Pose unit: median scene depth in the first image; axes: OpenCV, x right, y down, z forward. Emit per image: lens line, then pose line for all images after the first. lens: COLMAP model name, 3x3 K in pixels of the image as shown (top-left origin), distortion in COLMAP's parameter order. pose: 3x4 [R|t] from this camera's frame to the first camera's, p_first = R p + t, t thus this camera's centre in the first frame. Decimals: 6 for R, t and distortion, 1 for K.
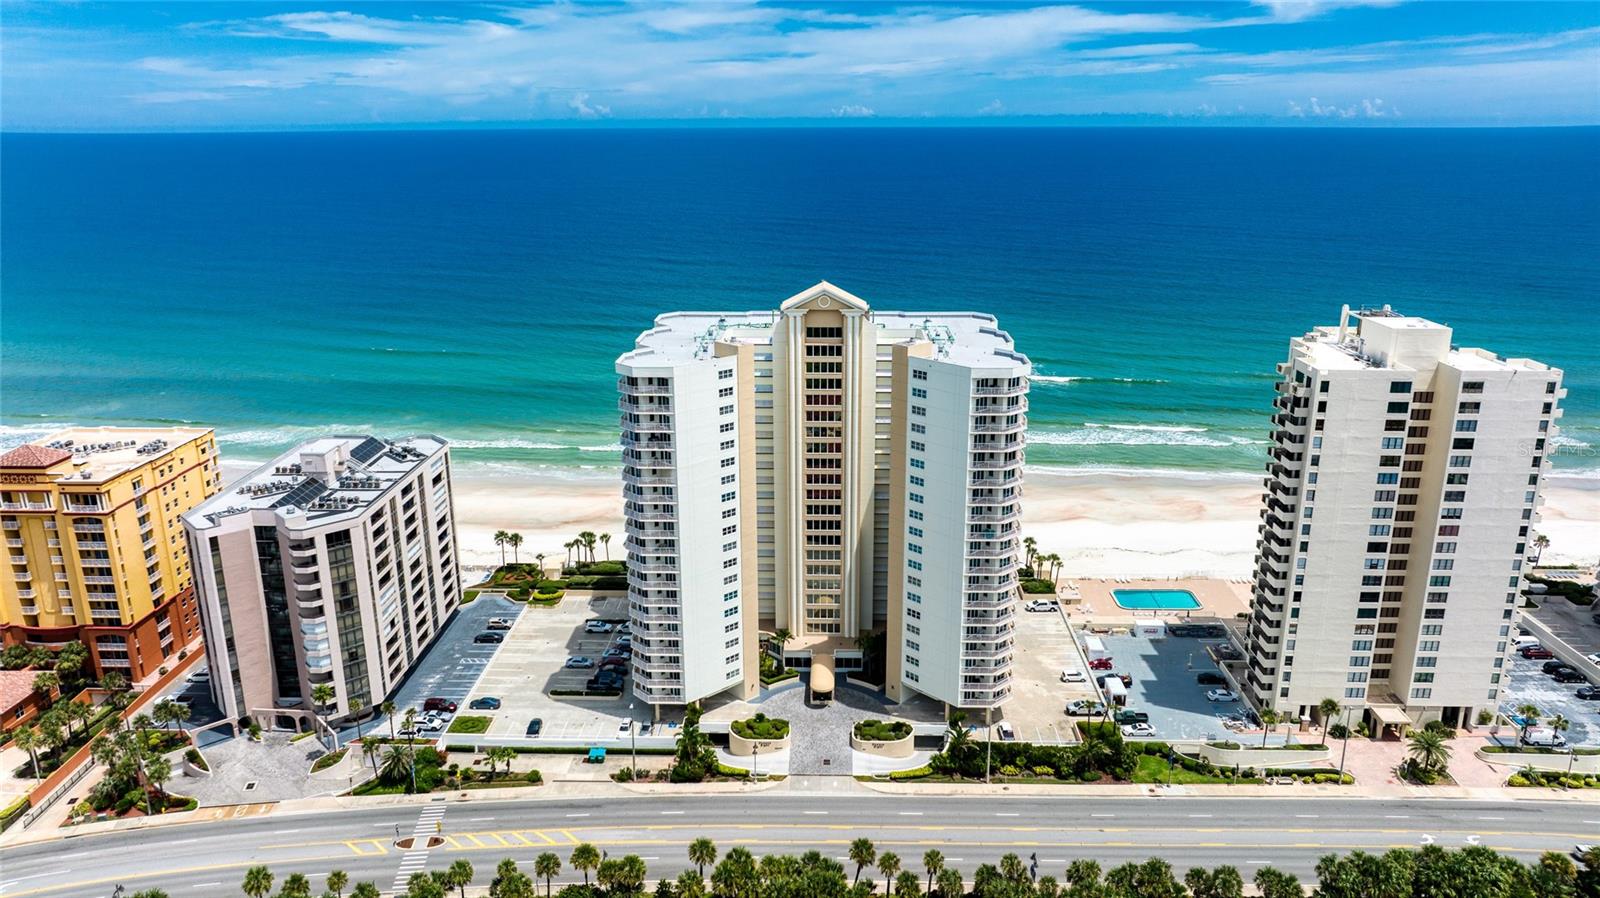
lens RADIAL K [[1130.1, 0, 804.7], [0, 1130.1, 446.0], [0, 0, 1]] dist [-0.034875, 0.038016]
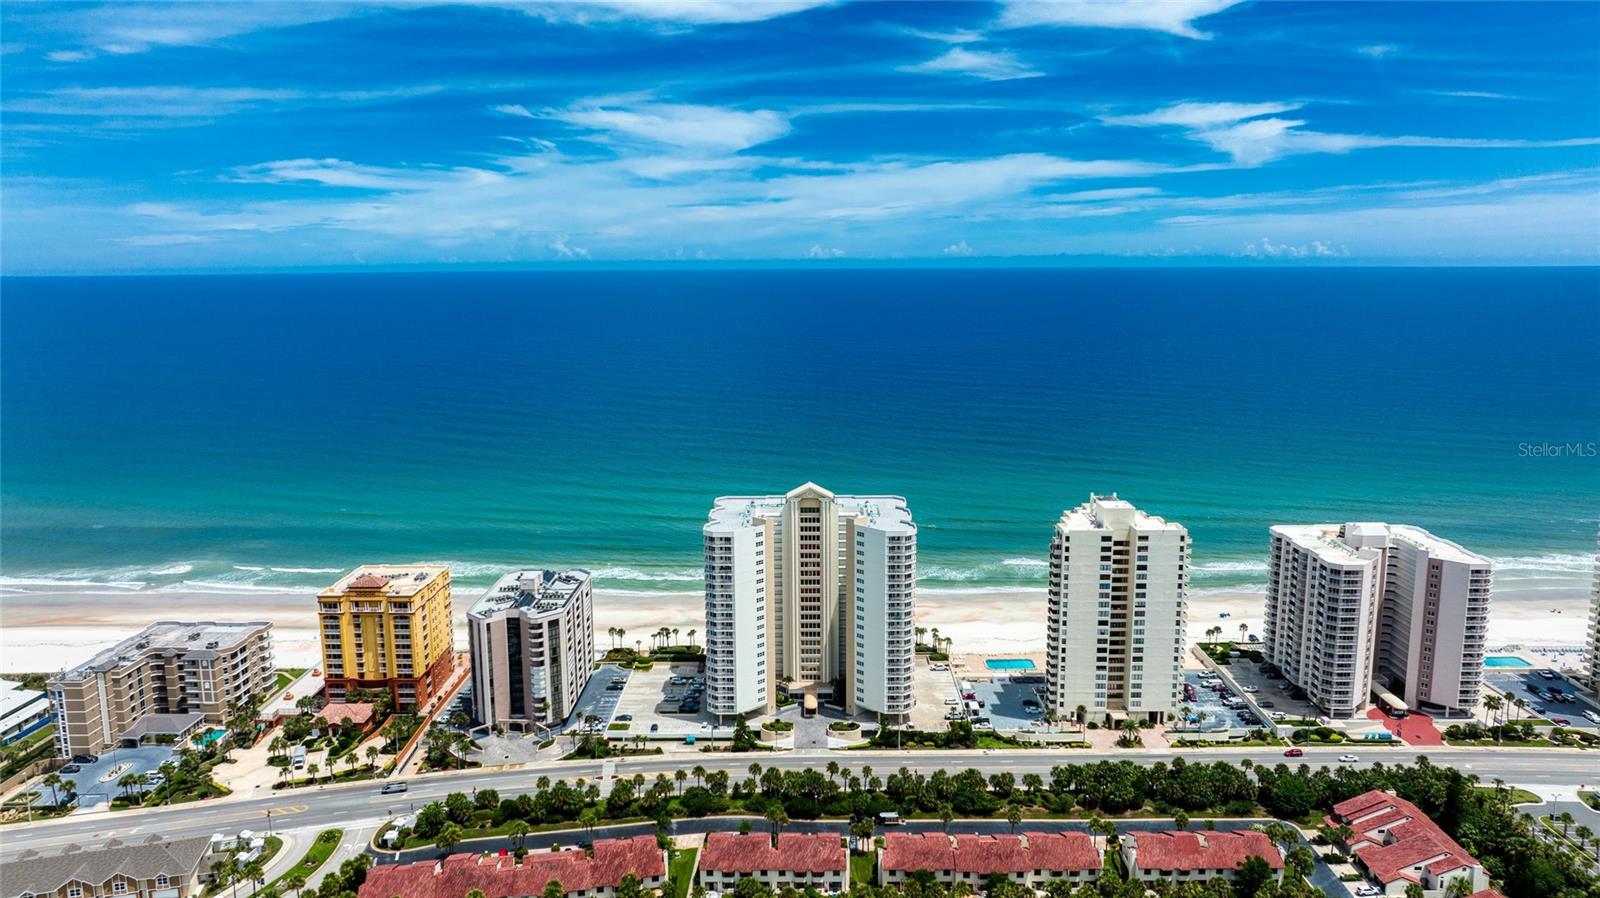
lens RADIAL K [[1130.1, 0, 812.6], [0, 1130.1, 442.9], [0, 0, 1]] dist [-0.034875, 0.038016]
pose [[0.999617, -0.005384, 0.027157, -0.030259], [0.008637, 0.992599, -0.121130, 0.013976], [-0.026304, 0.121318, 0.992265, -0.889773]]
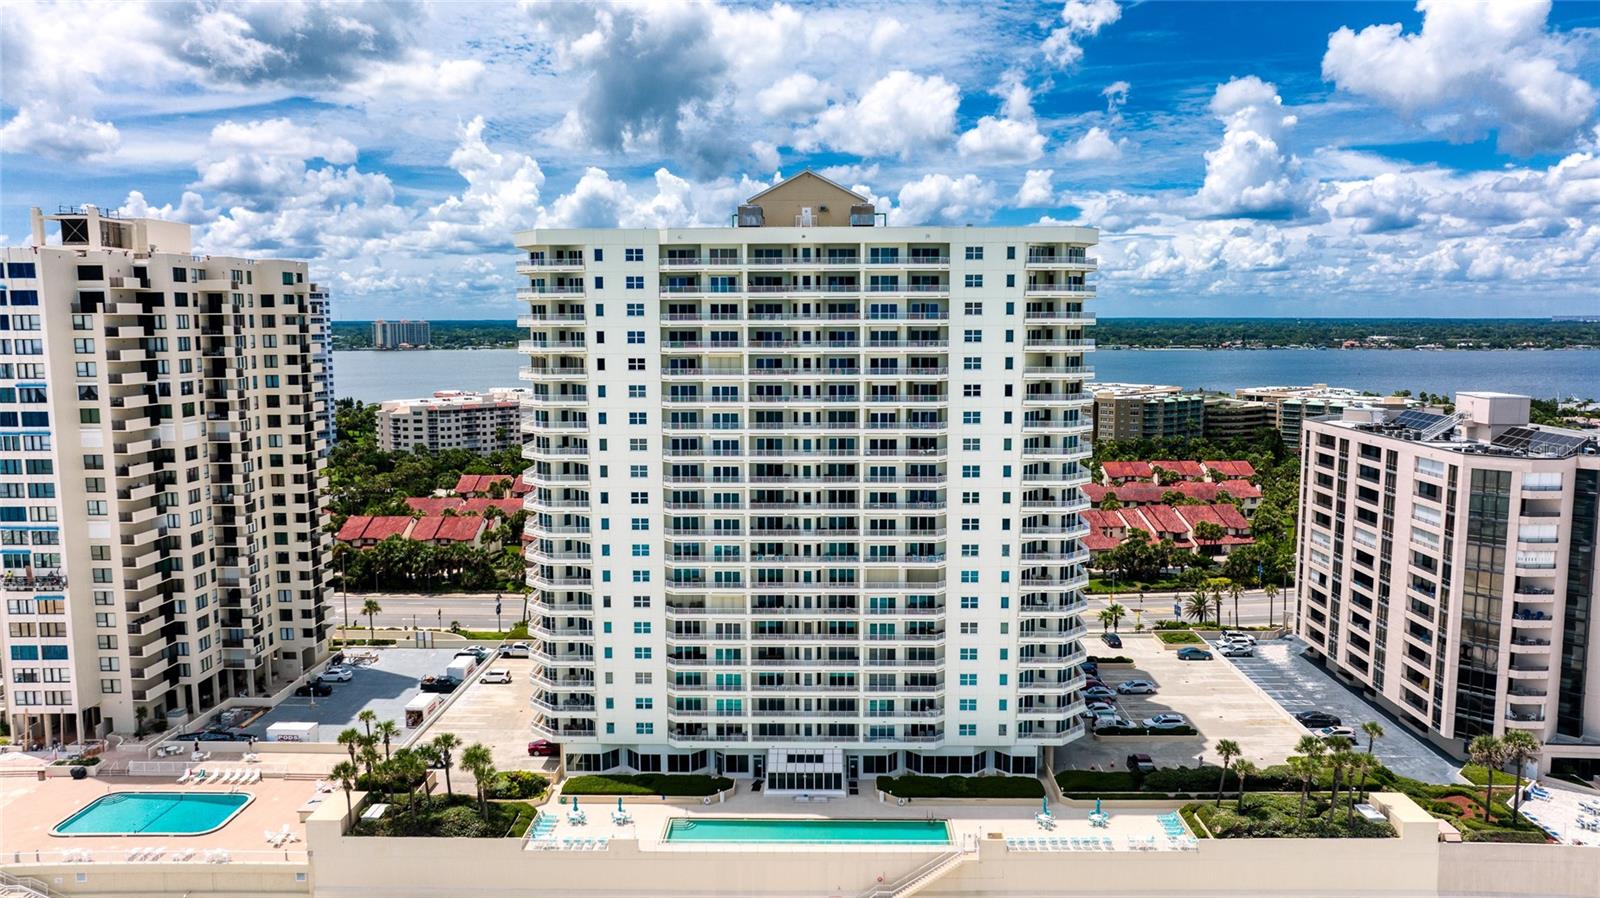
lens RADIAL K [[1130.1, 0, 801.4], [0, 1130.1, 450.0], [0, 0, 1]] dist [-0.034875, 0.038016]
pose [[-0.999948, 0.008692, 0.005286, 0.020358], [0.010060, 0.921941, 0.387199, -0.276613], [-0.001508, 0.387232, -0.921981, 1.839414]]
